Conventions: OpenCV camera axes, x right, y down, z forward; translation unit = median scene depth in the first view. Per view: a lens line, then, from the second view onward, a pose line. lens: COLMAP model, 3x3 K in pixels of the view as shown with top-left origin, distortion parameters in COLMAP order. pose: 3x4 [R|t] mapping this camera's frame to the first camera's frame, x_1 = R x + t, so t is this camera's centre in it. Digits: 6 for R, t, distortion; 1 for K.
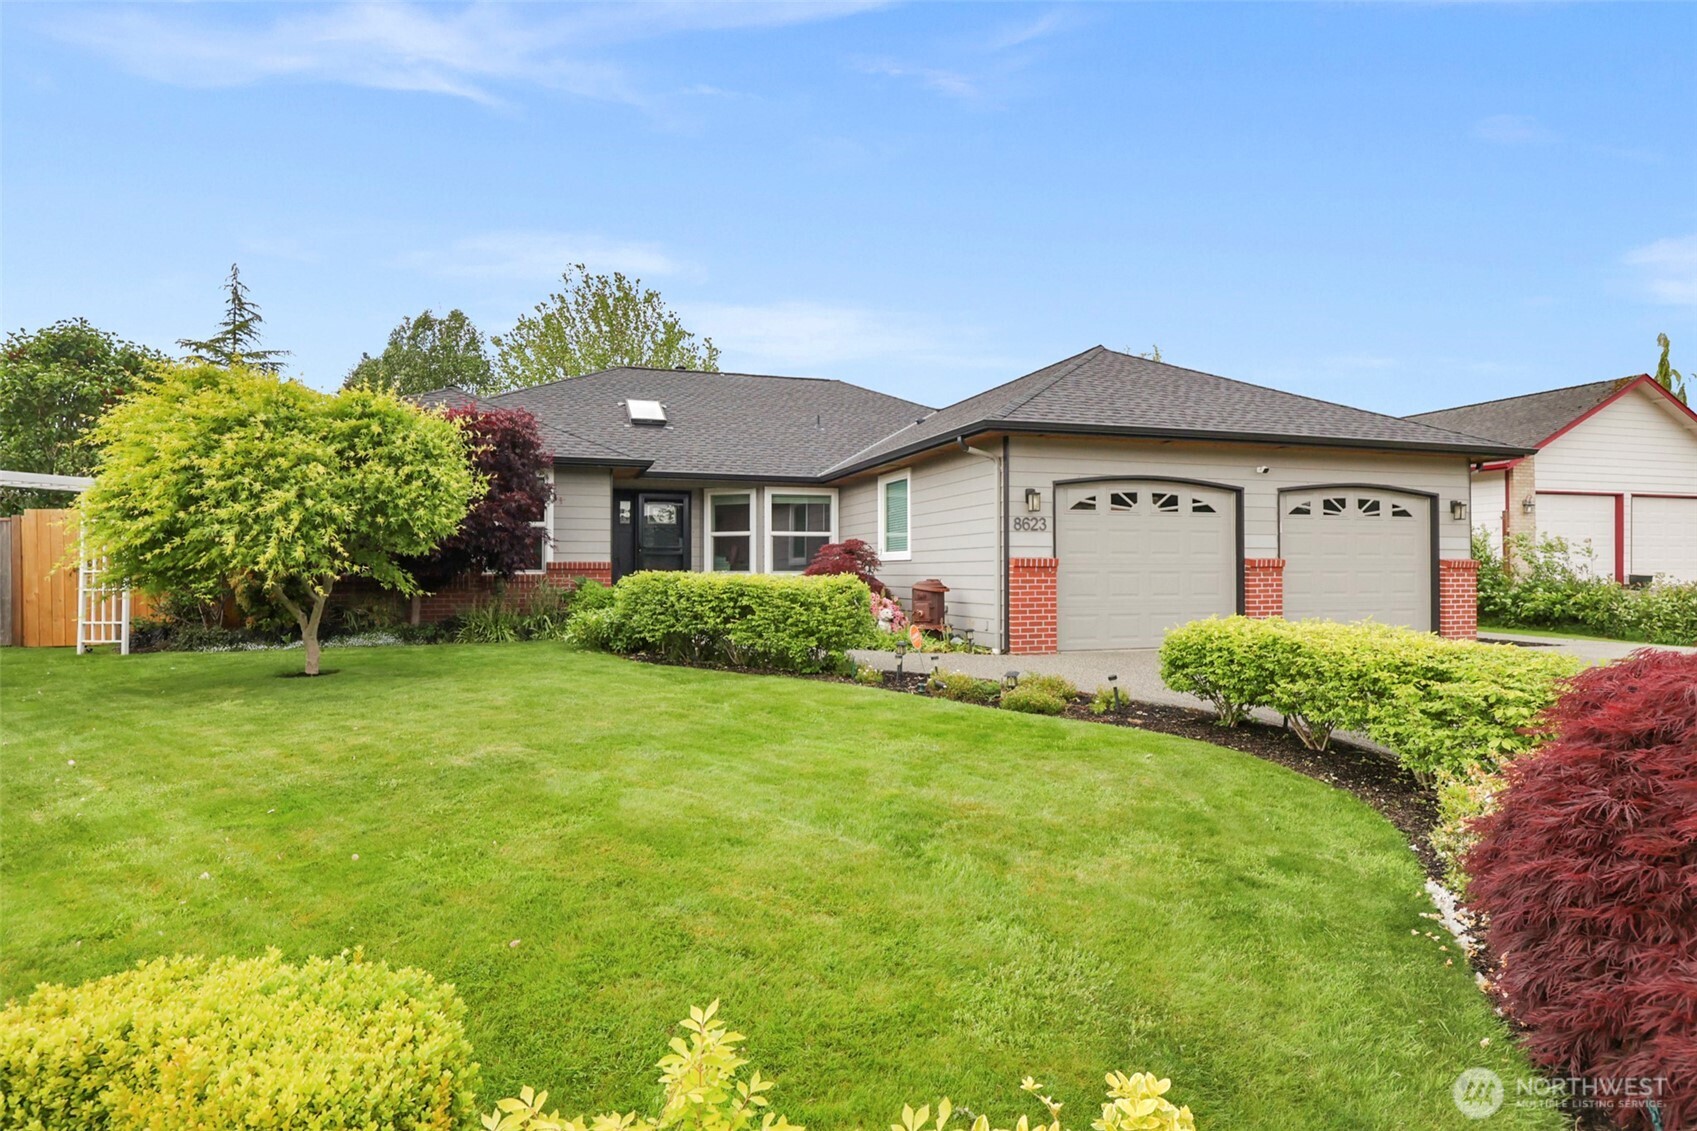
lens RADIAL K [[959.9, 0, 848.5], [0, 959.9, 565.5], [0, 0, 1]] dist [0.015803, -0.000863]
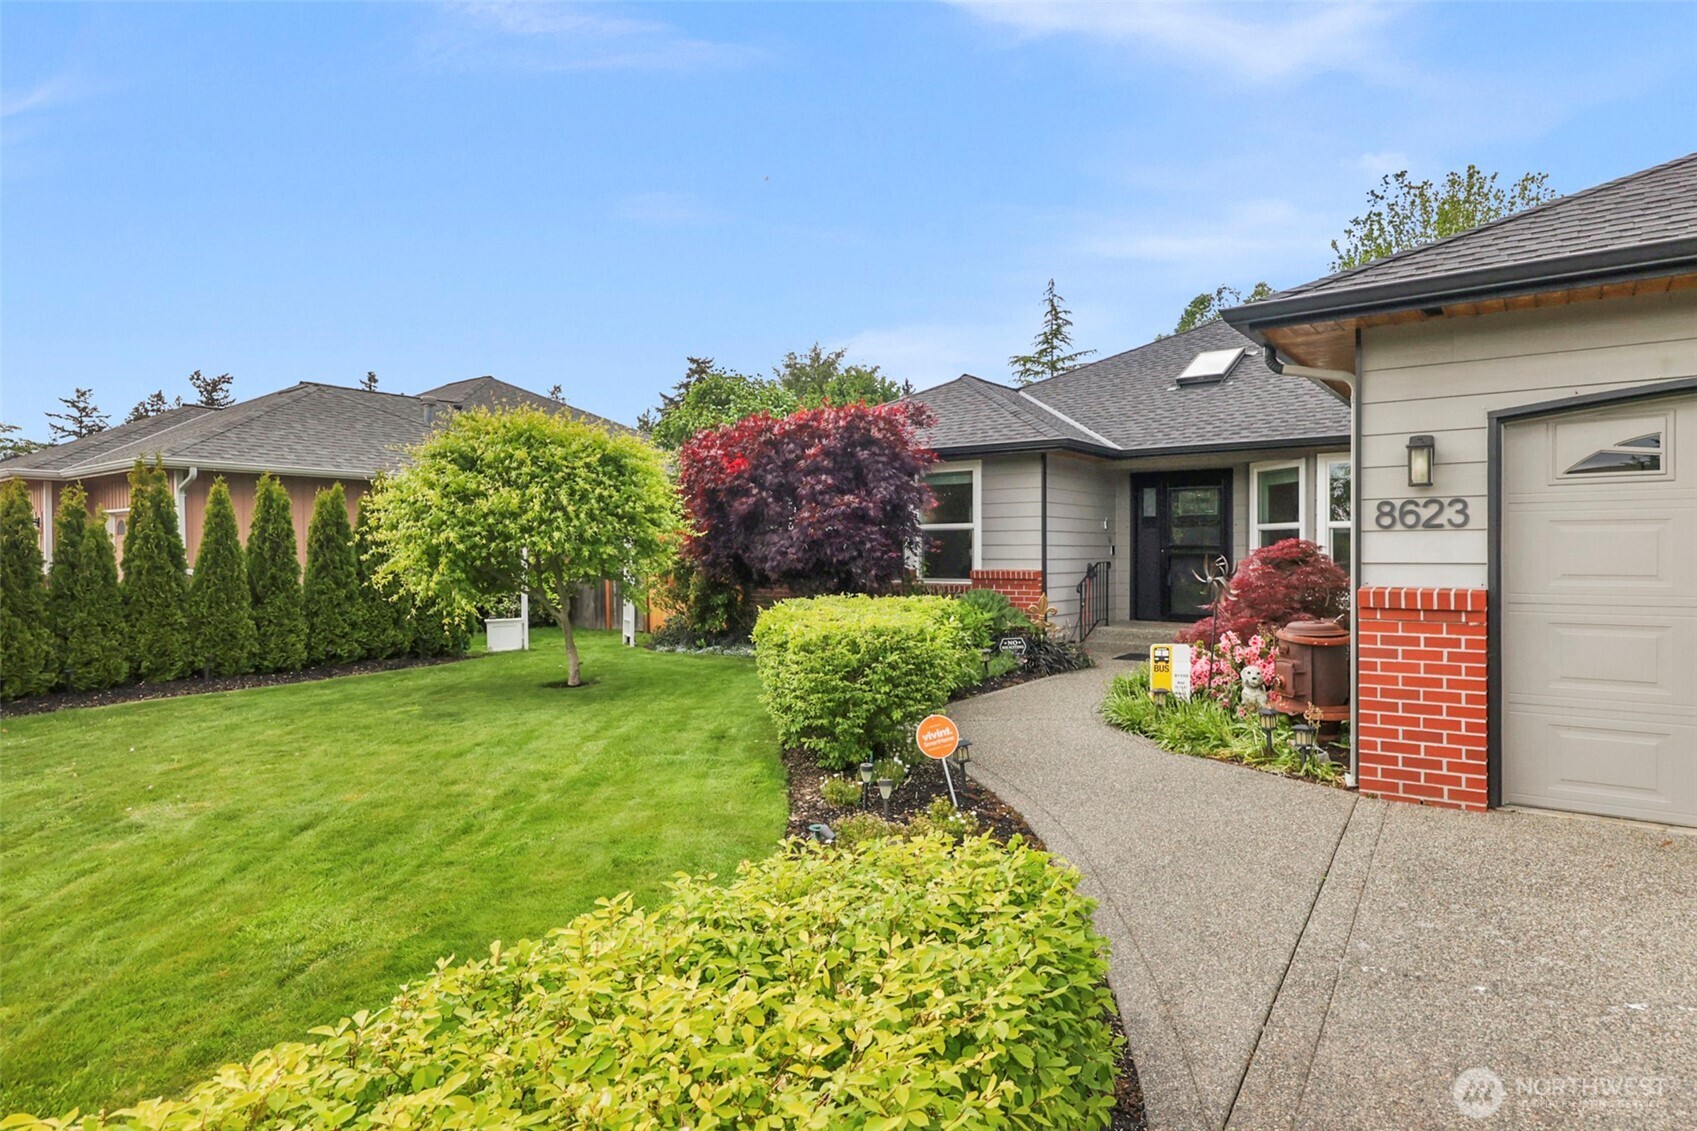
lens RADIAL K [[986.3, 0, 848.5], [0, 986.3, 565.5], [0, 0, 1]] dist [0.003186, 0.000428]
pose [[0.564230, 0.009455, -0.825564, 0.408117], [0.008306, 0.999819, 0.017127, -0.028160], [0.825576, -0.016521, 0.564049, 0.495451]]
